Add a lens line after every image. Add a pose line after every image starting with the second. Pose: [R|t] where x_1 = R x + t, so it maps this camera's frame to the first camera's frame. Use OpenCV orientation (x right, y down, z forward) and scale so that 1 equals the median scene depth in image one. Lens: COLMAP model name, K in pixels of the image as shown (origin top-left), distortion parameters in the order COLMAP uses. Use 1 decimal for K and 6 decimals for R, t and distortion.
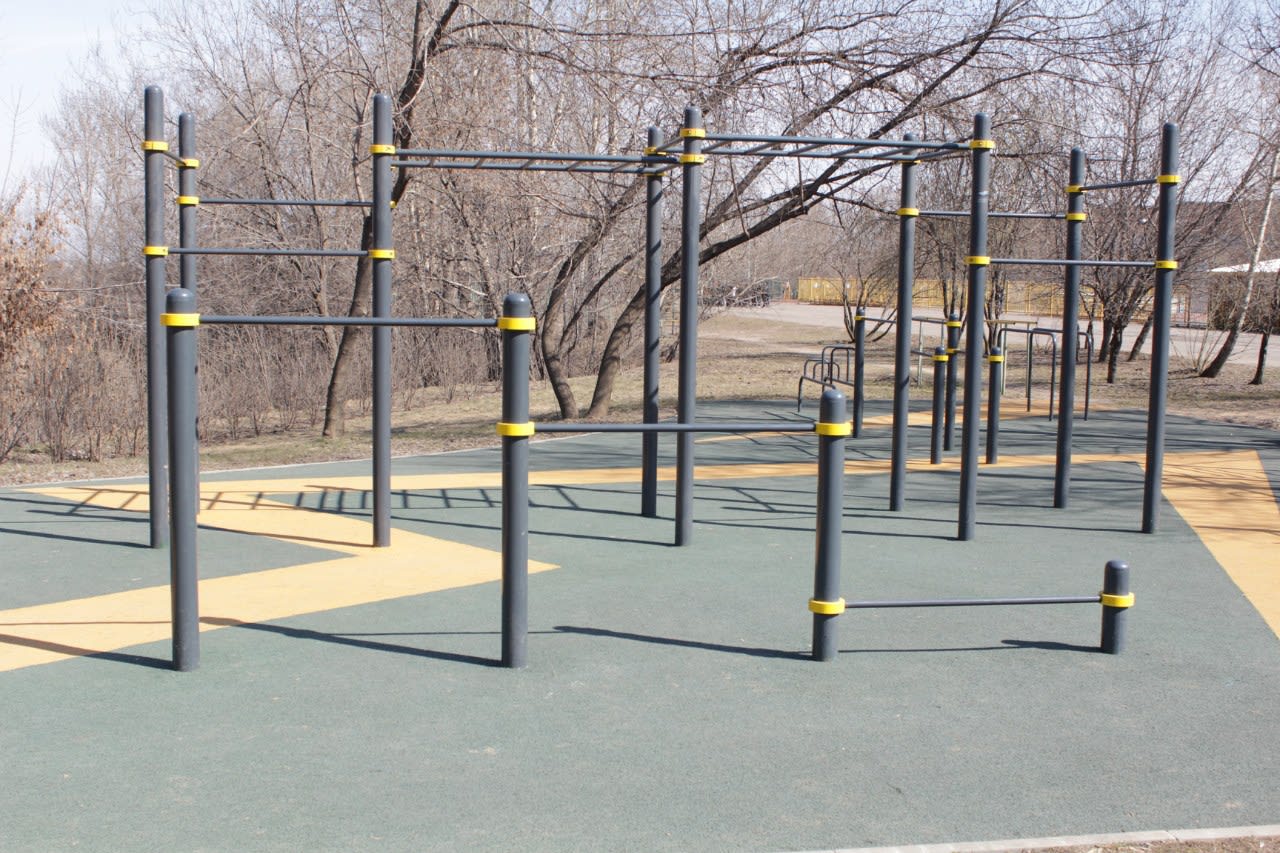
lens RADIAL K [[1567.5, 0, 640.0], [0, 1567.5, 426.5], [0, 0, 1]] dist [-0.016249, 0.008120]
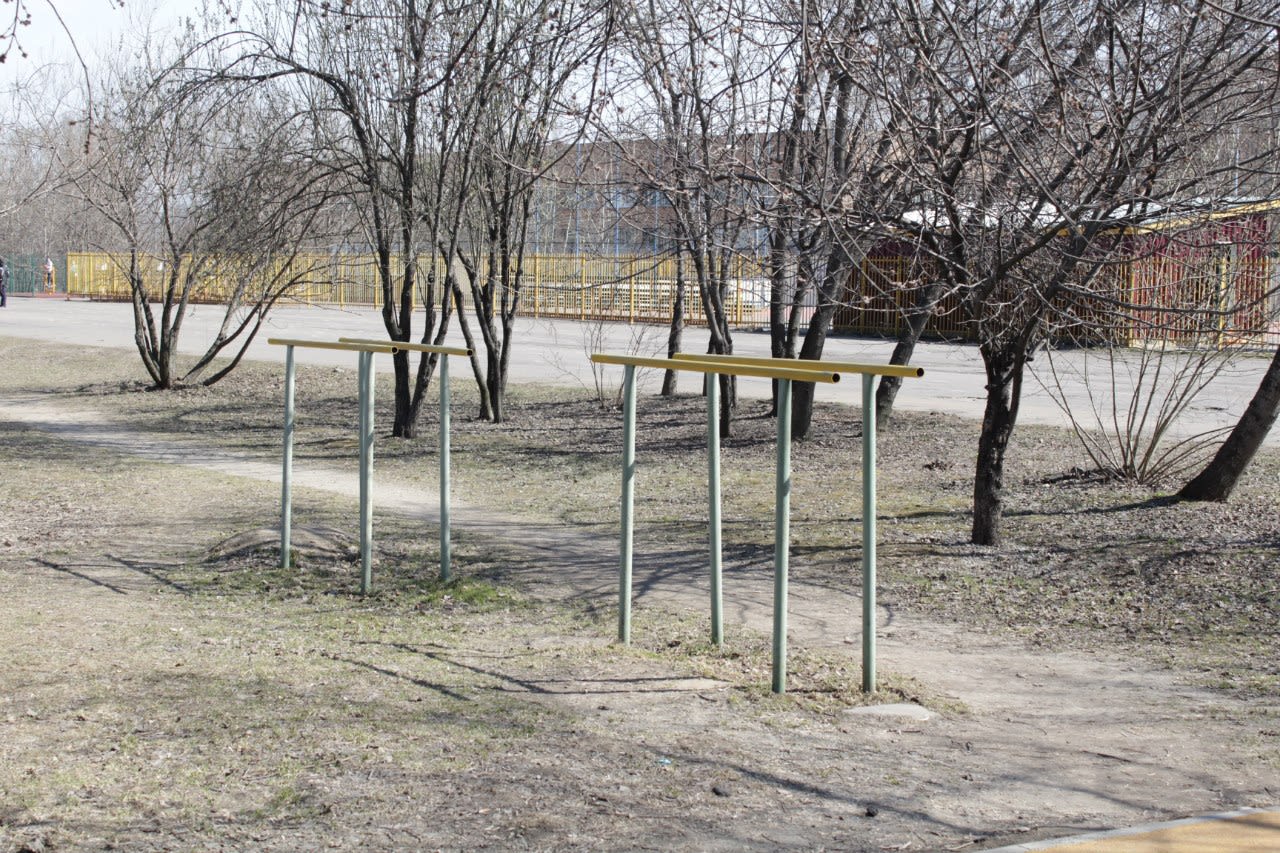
lens RADIAL K [[1567.5, 0, 640.0], [0, 1567.5, 426.5], [0, 0, 1]] dist [-0.016249, 0.008120]
pose [[0.920448, -0.045292, 0.388232, 0.089258], [0.044228, 0.998953, 0.011681, -0.041672], [-0.388355, 0.006419, 0.921488, 0.544296]]
